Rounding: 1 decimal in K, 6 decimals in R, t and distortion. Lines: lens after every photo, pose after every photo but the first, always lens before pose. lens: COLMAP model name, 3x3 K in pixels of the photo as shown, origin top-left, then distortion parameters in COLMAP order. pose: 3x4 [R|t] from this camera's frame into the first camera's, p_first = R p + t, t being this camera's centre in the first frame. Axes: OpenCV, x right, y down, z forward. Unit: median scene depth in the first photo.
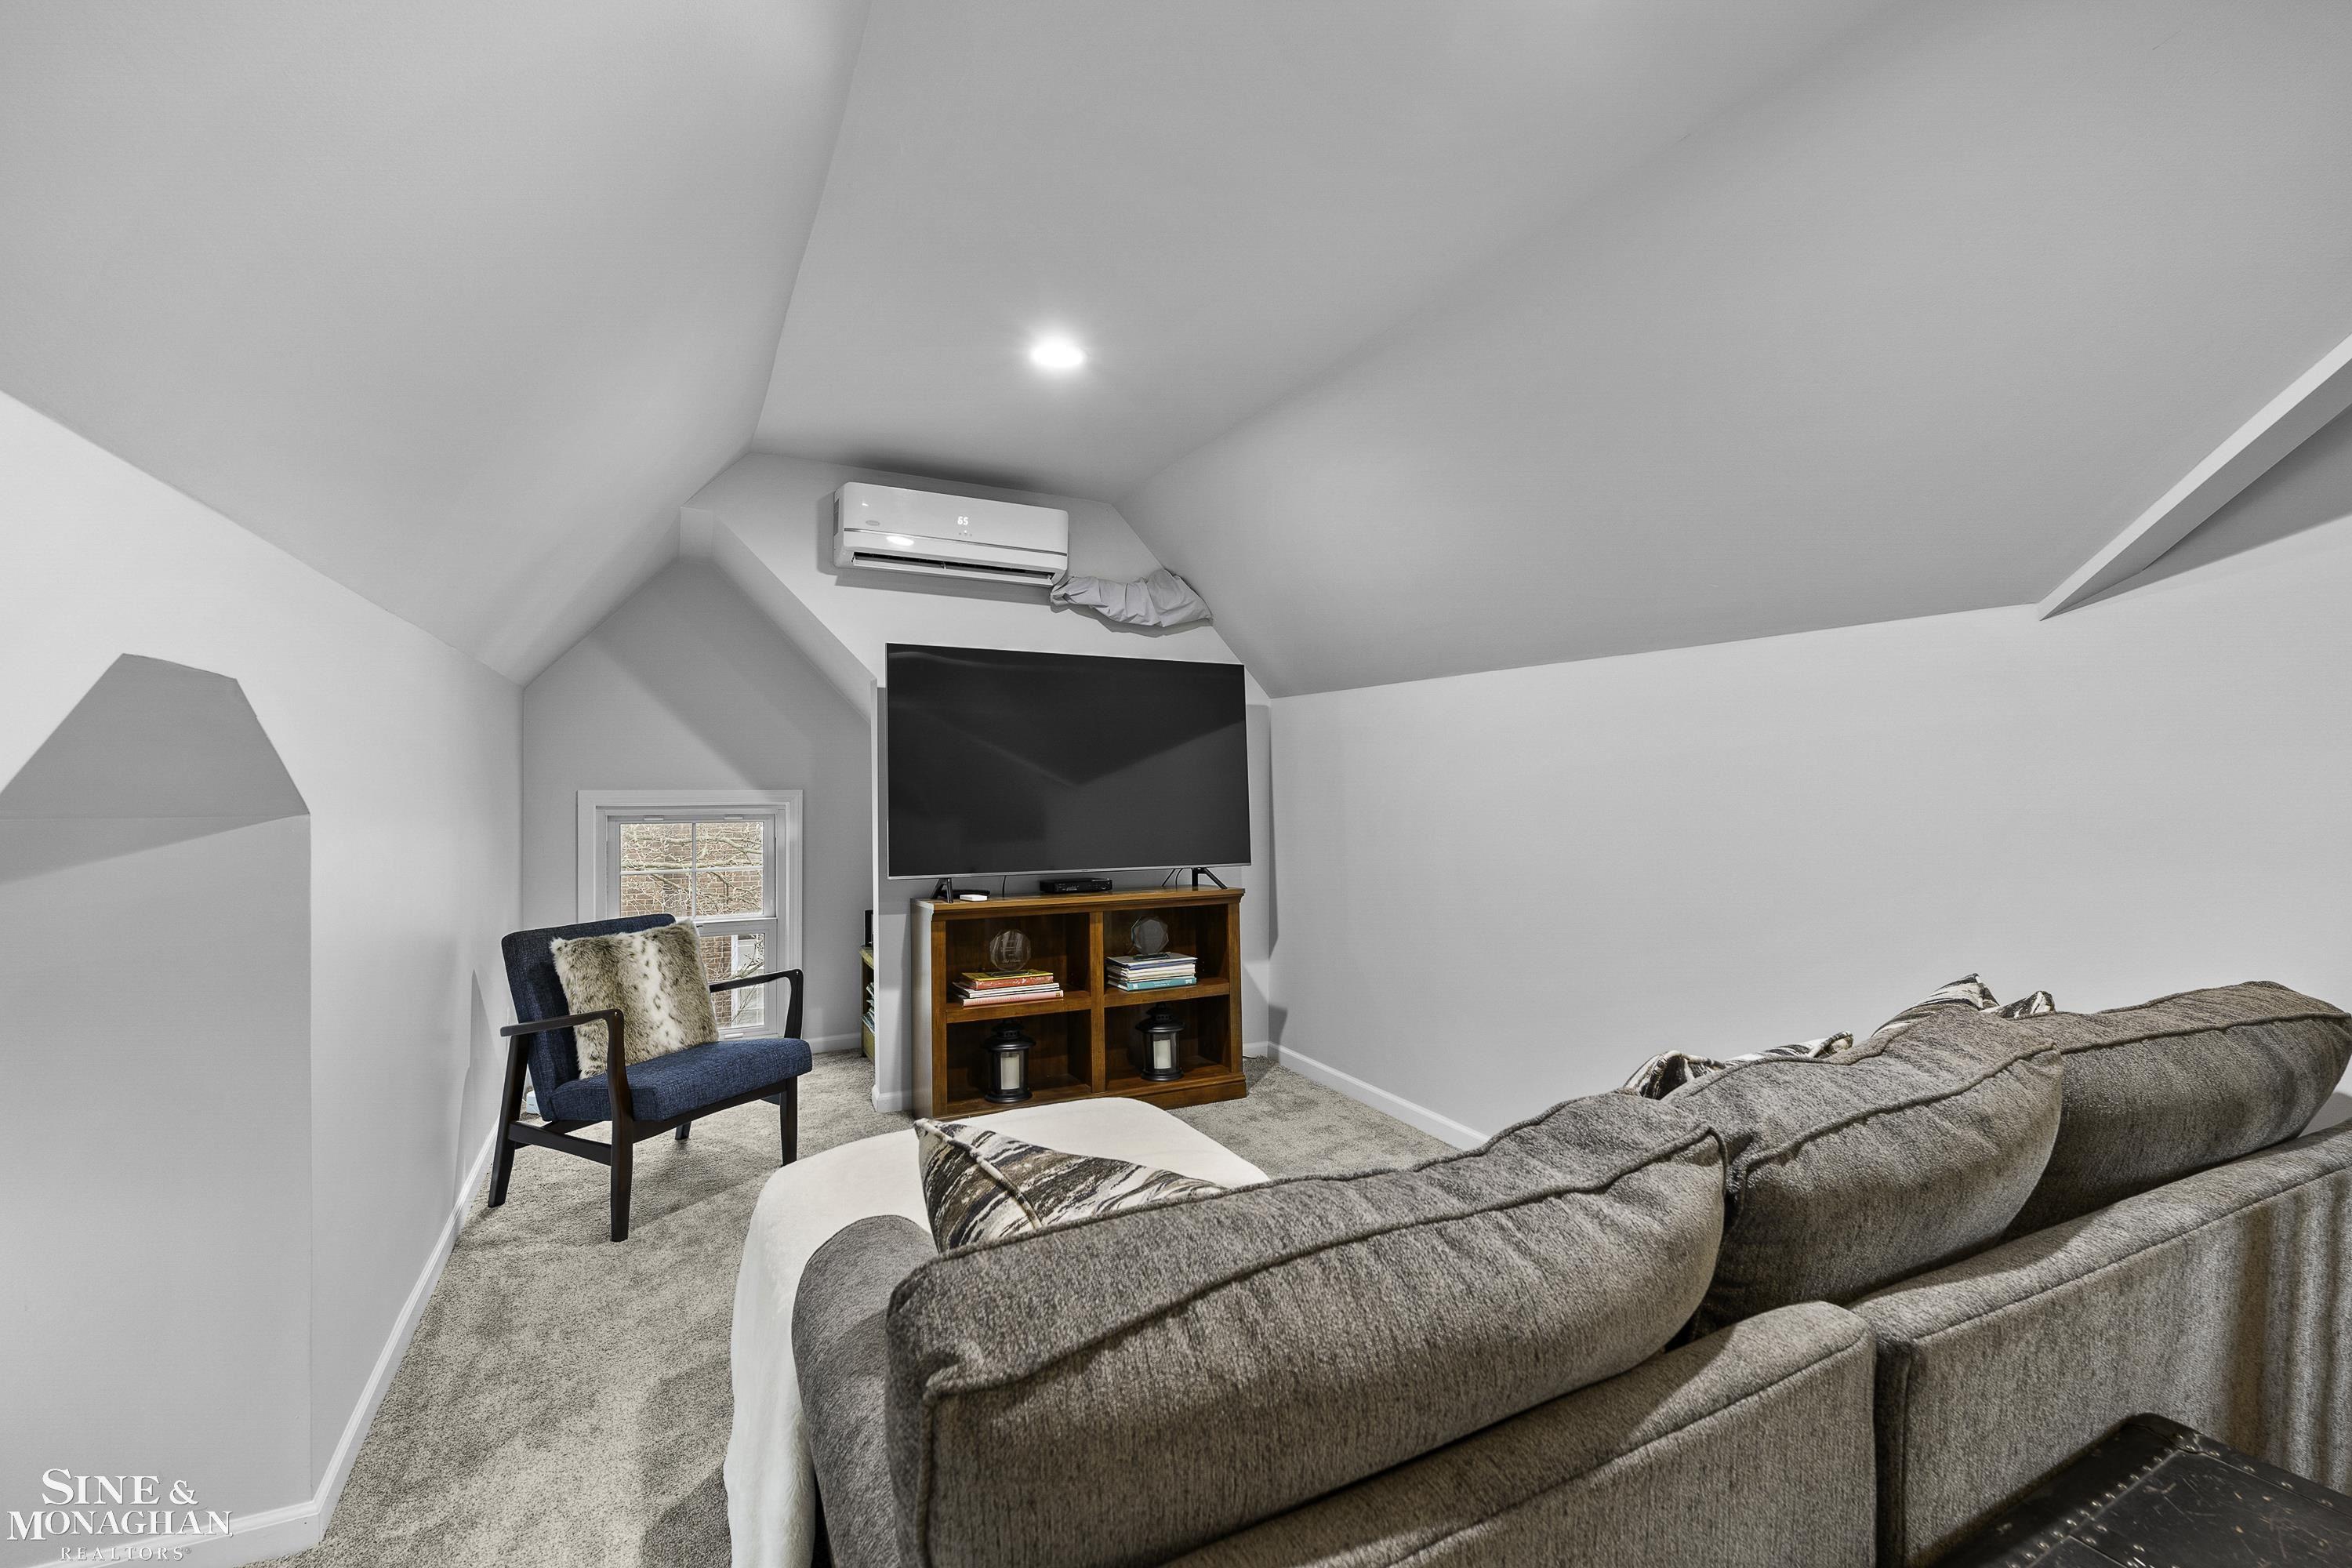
lens RADIAL K [[1012.7, 0, 1191.4], [0, 1012.7, 788.1], [0, 0, 1]] dist [-0.004581, -0.000420]
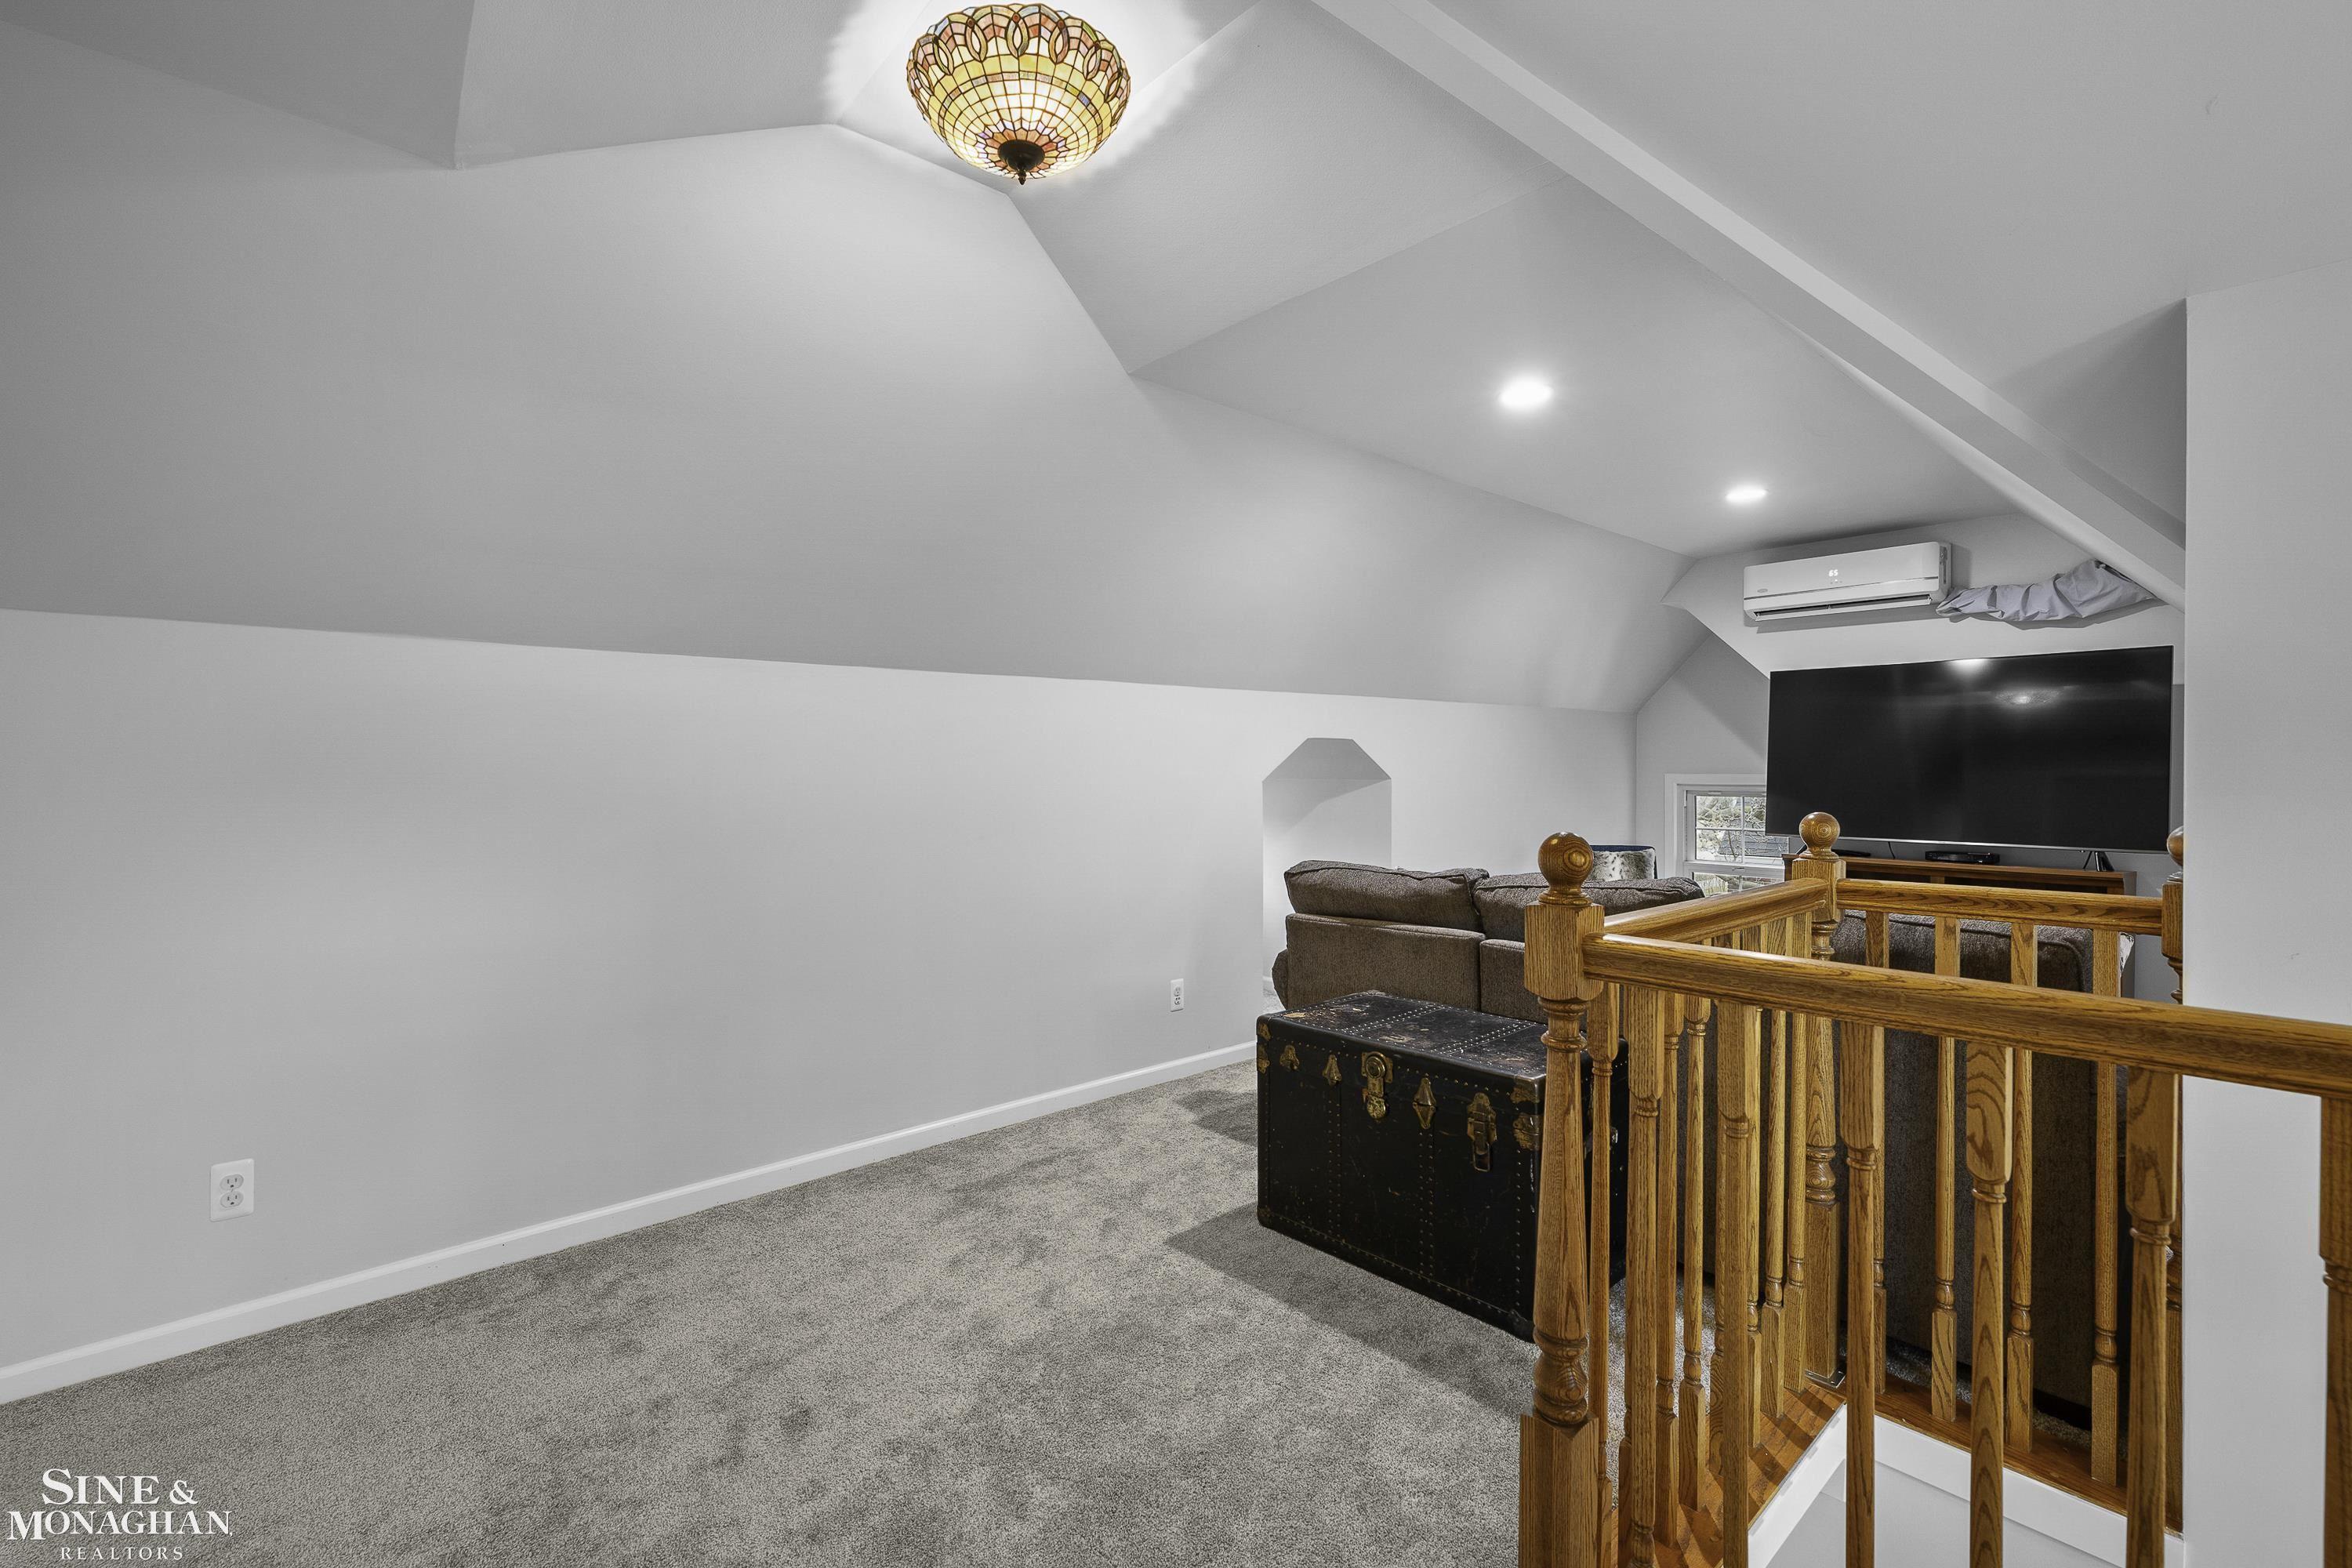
lens RADIAL K [[1012.7, 0, 1201.1], [0, 1012.7, 775.2], [0, 0, 1]] dist [-0.004581, -0.000420]
pose [[0.269215, 0.004039, -0.963072, 0.805445], [-0.003458, 0.999989, 0.003227, 0.001785], [0.963074, 0.002462, 0.269226, -0.158606]]
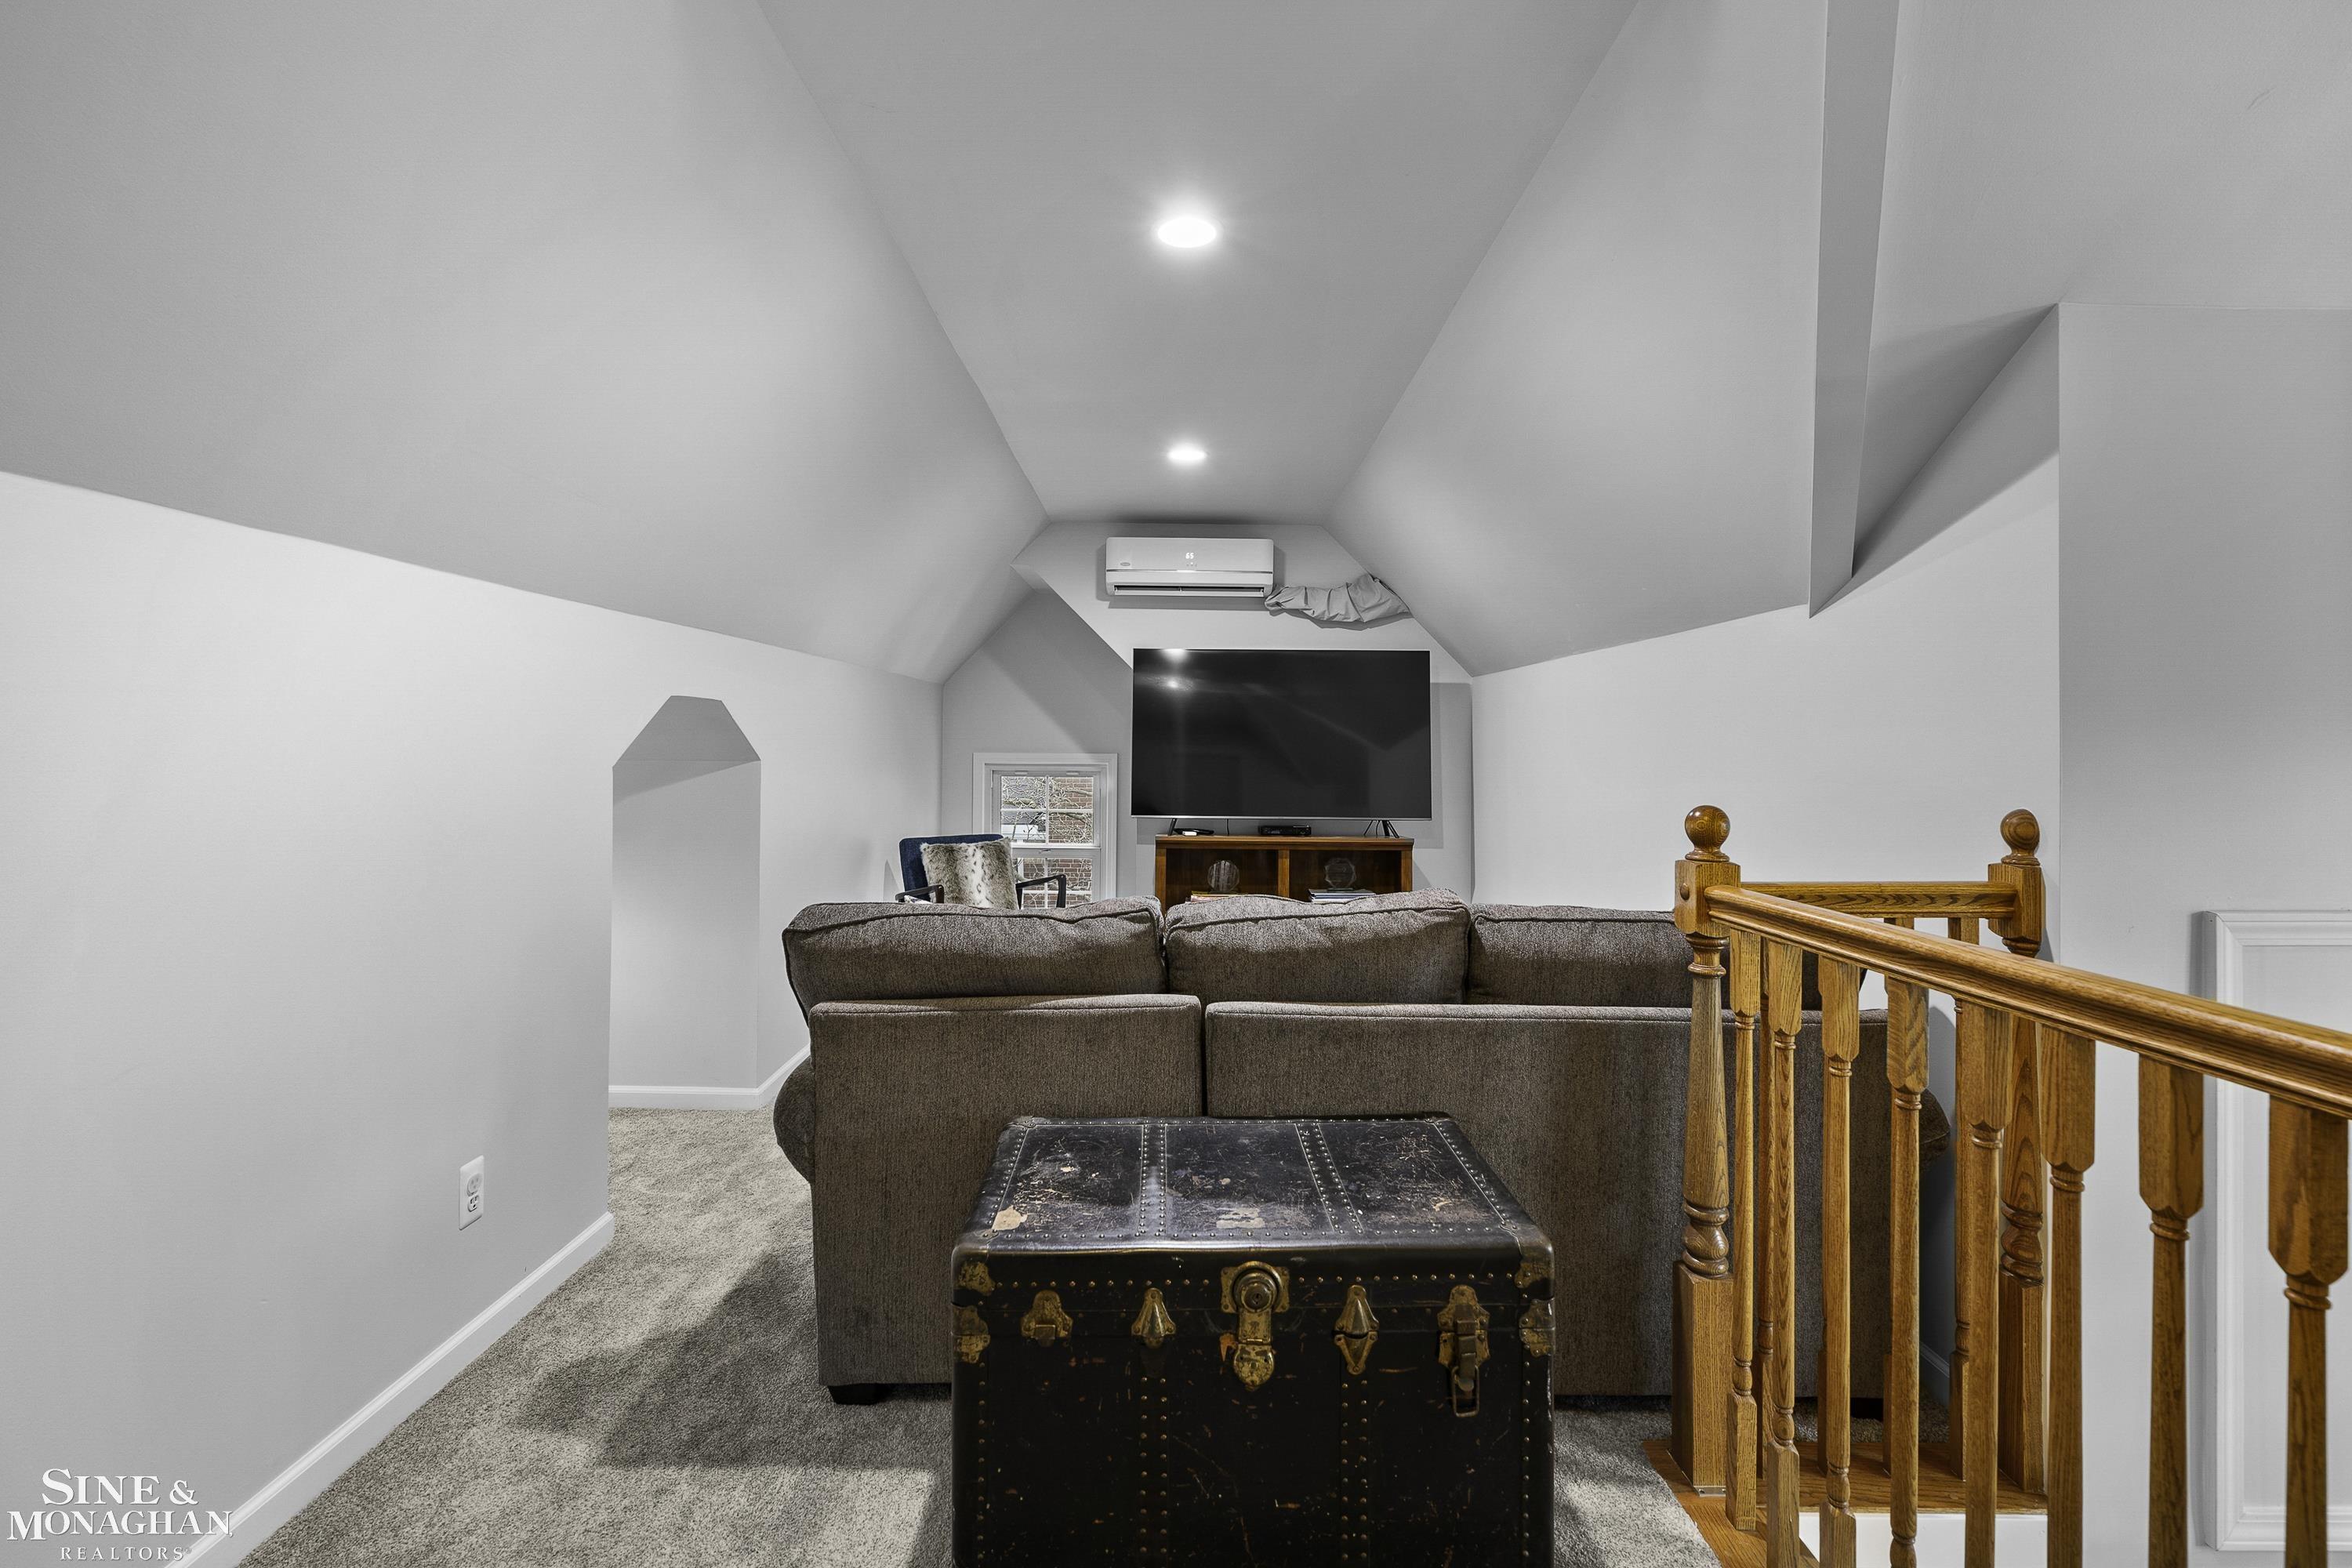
lens RADIAL K [[1012.7, 0, 1179.3], [0, 1012.7, 737.0], [0, 0, 1]] dist [-0.004581, -0.000420]
pose [[0.894359, -0.000897, -0.447349, 0.355569], [-0.007095, 0.999844, -0.016190, 0.000967], [0.447294, 0.017653, 0.894213, -0.209661]]
